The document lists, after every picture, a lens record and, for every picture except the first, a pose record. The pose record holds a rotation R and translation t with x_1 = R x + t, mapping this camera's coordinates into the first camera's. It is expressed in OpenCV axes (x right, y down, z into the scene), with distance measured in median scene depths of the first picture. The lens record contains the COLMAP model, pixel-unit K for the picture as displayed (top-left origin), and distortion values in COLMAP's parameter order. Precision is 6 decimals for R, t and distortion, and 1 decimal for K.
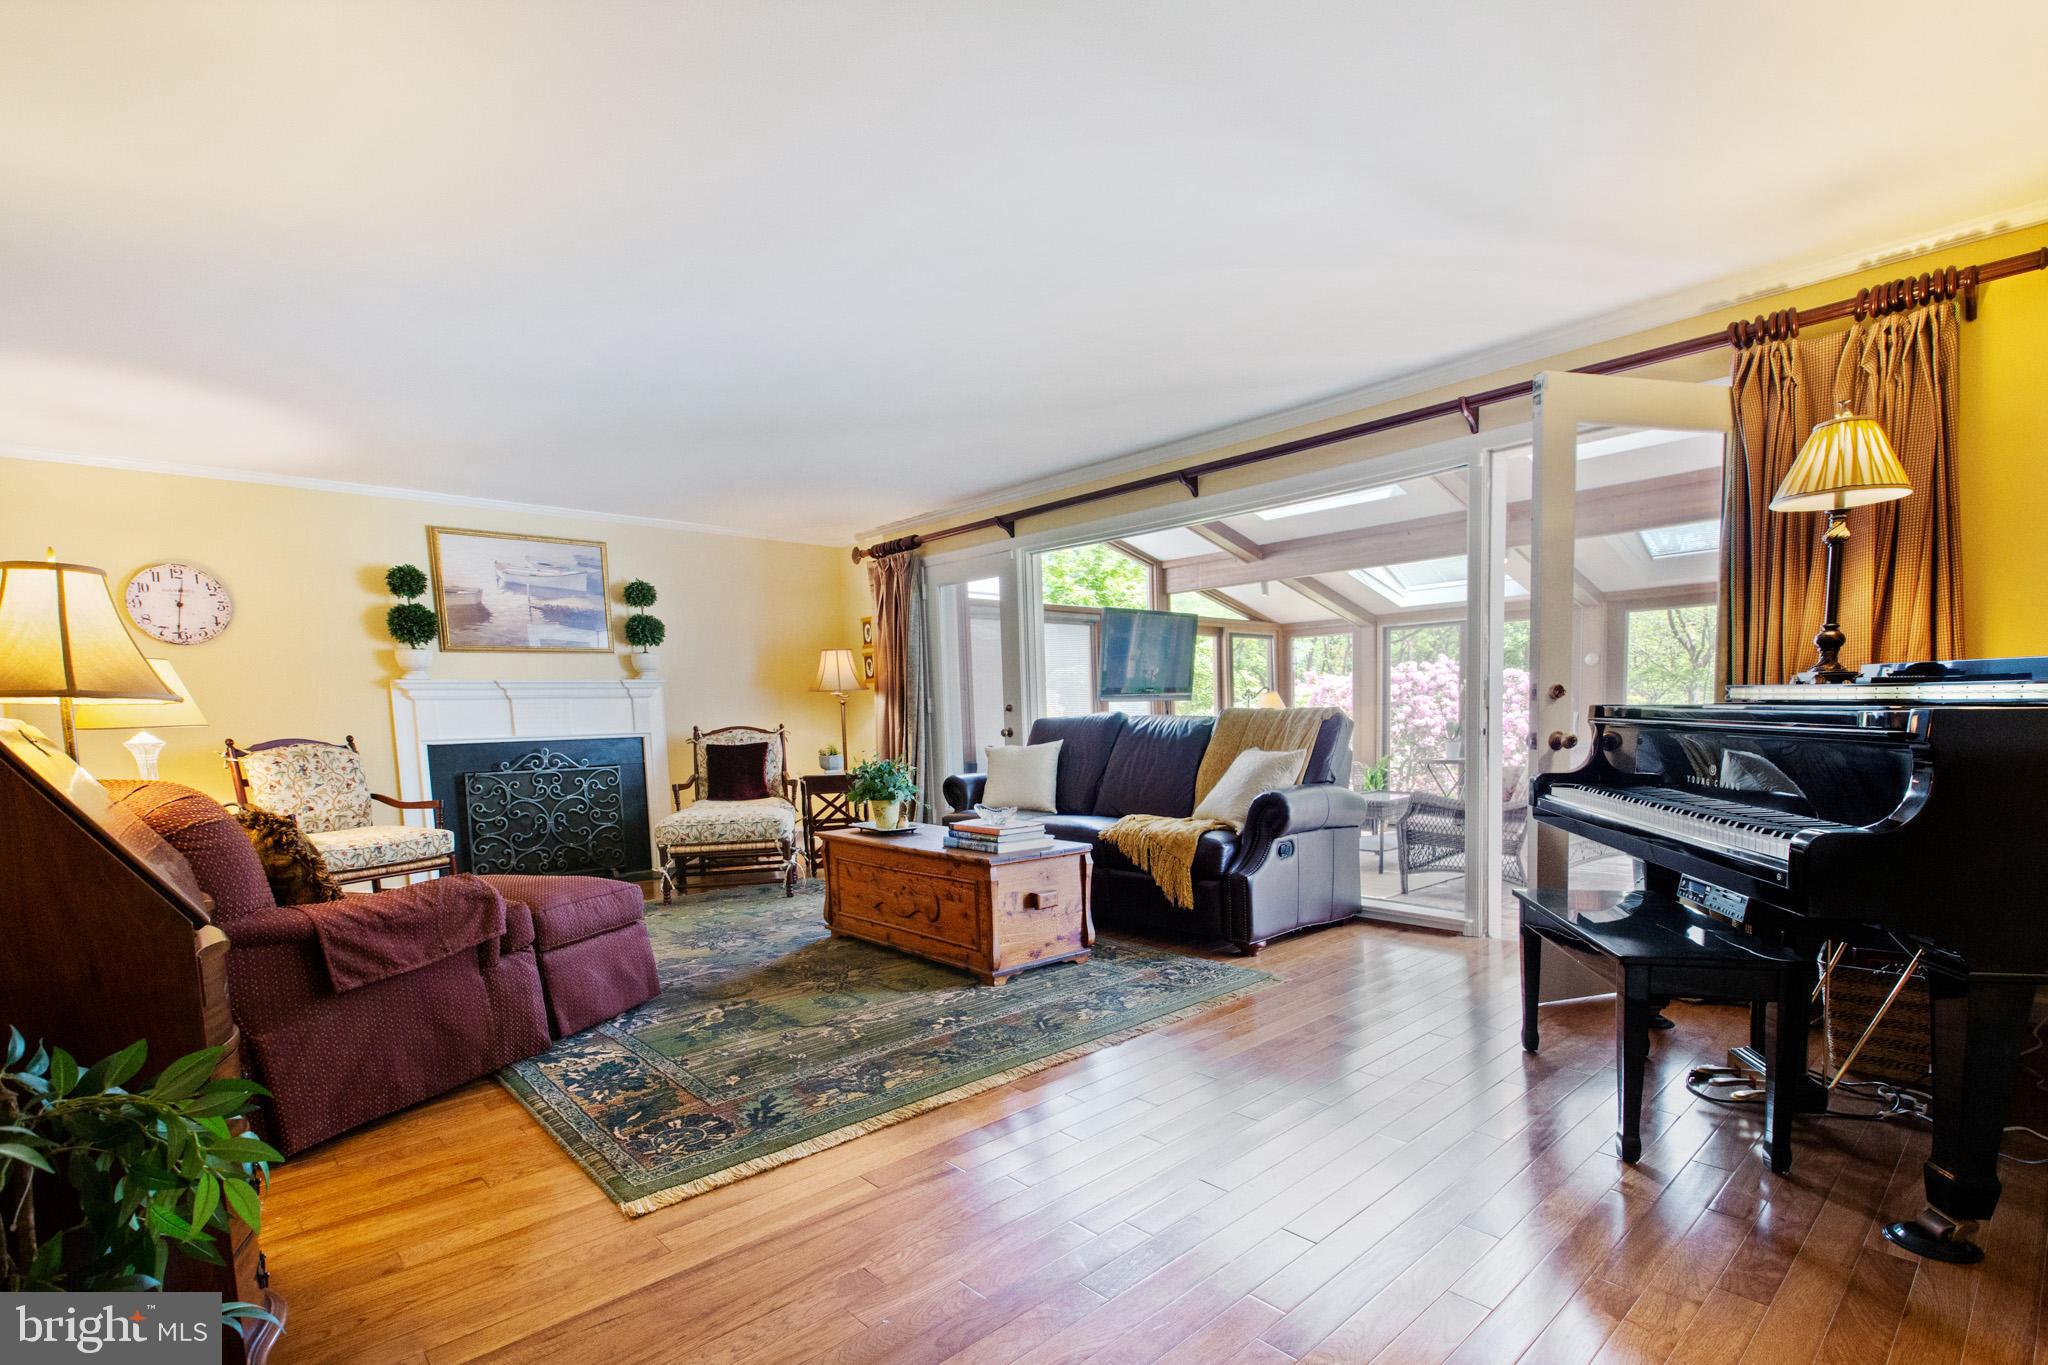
lens RADIAL K [[941.7, 0, 1022.7], [0, 941.7, 709.8], [0, 0, 1]] dist [0.001883, 0.000821]
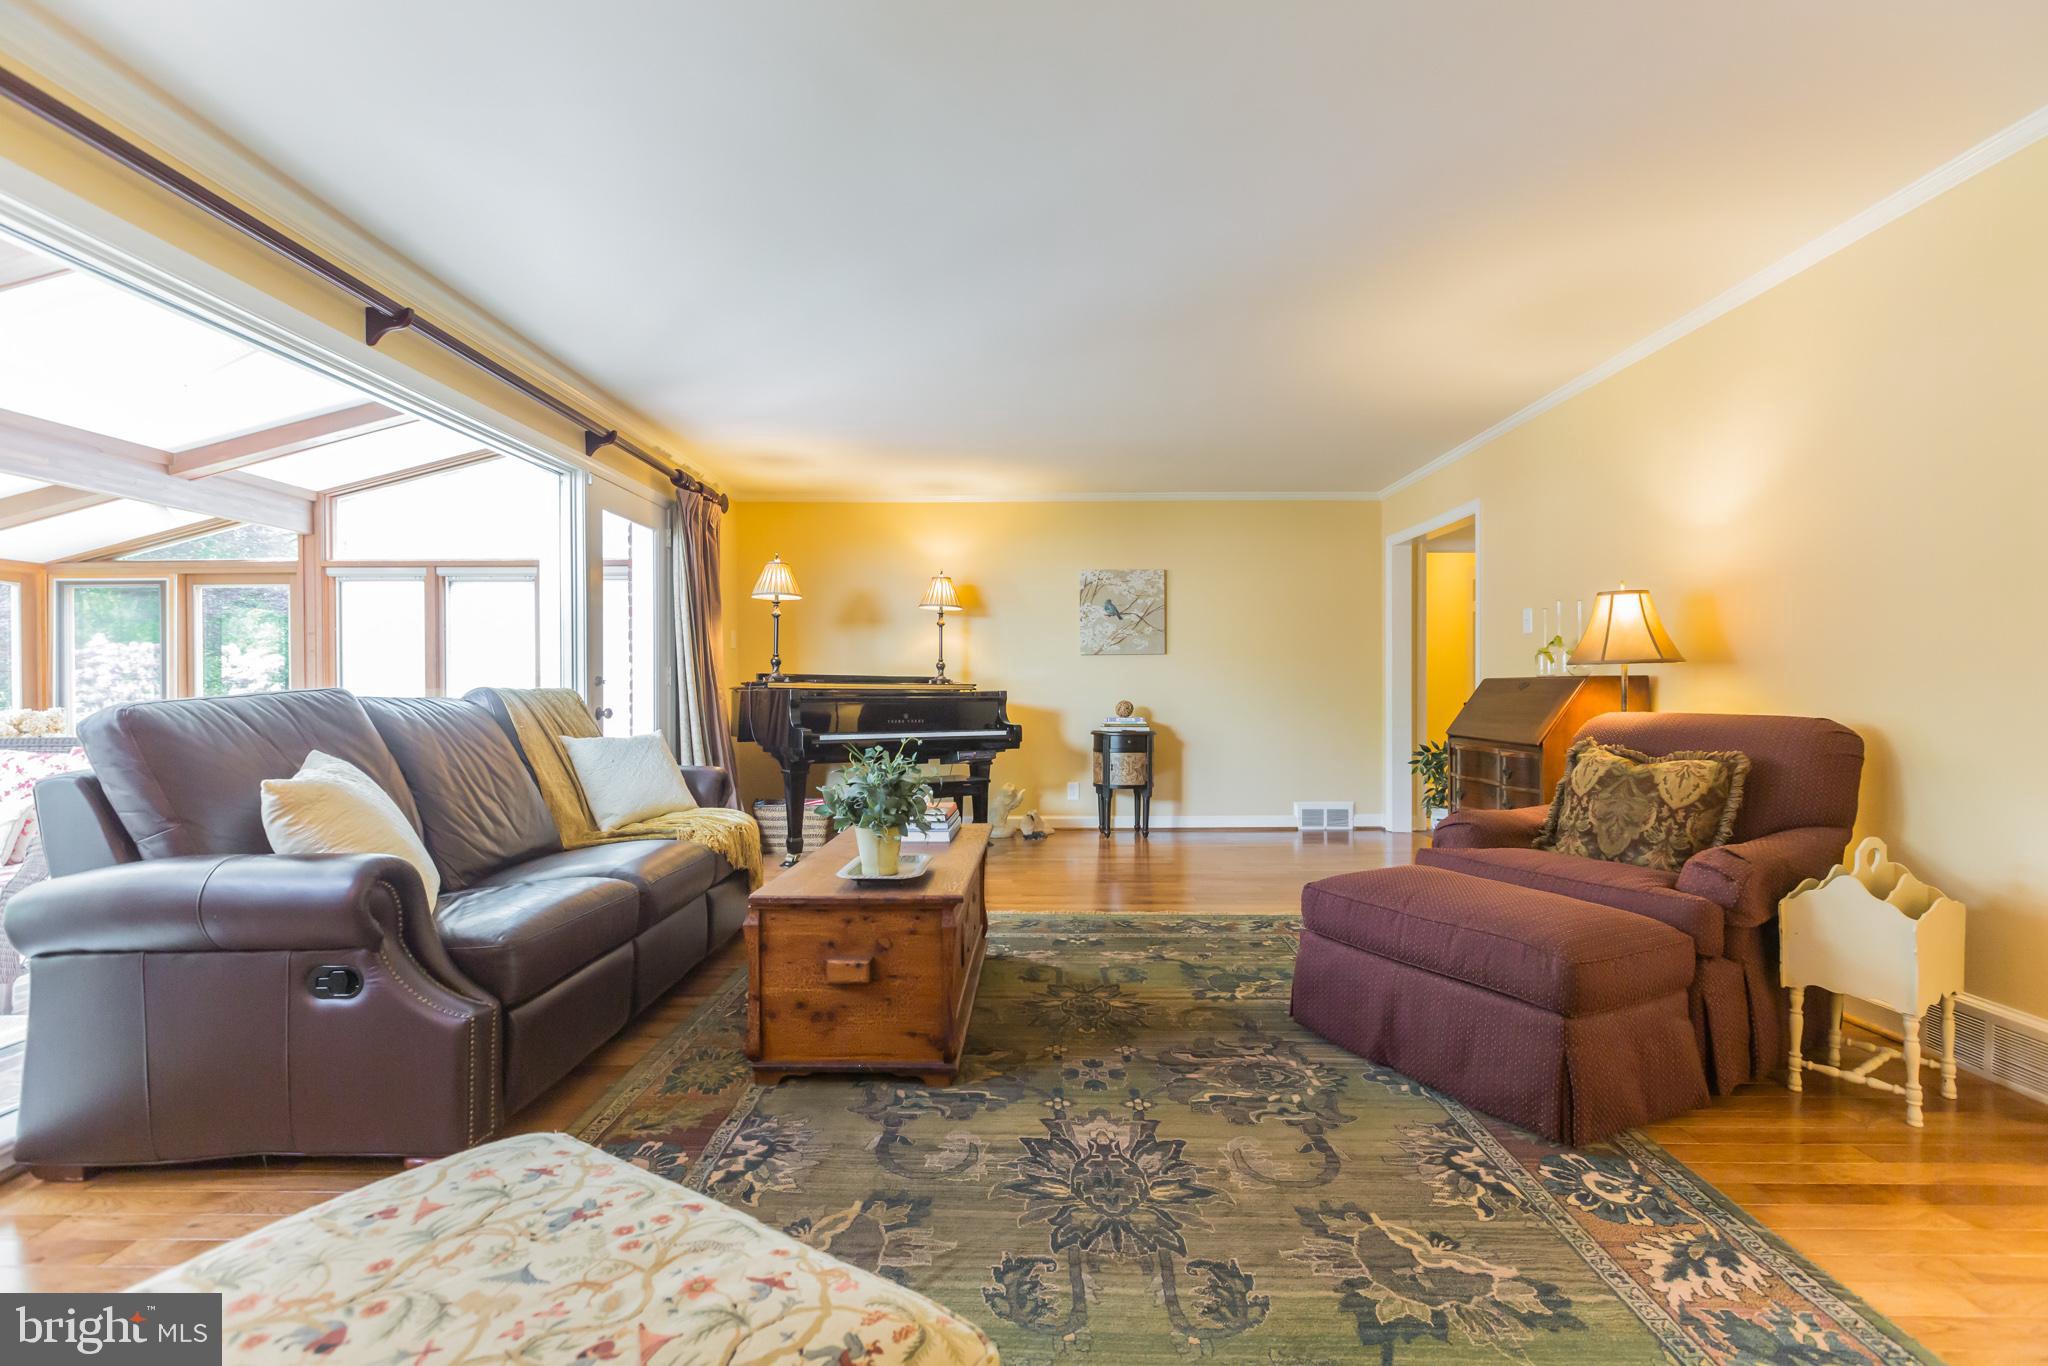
lens RADIAL K [[941.7, 0, 1022.7], [0, 941.7, 710.3], [0, 0, 1]] dist [0.001883, 0.000821]
pose [[-0.728786, 0.017351, 0.684522, -0.860040], [0.014854, 0.999844, -0.009530, 0.050780], [-0.684580, 0.003223, -0.728930, 1.940691]]
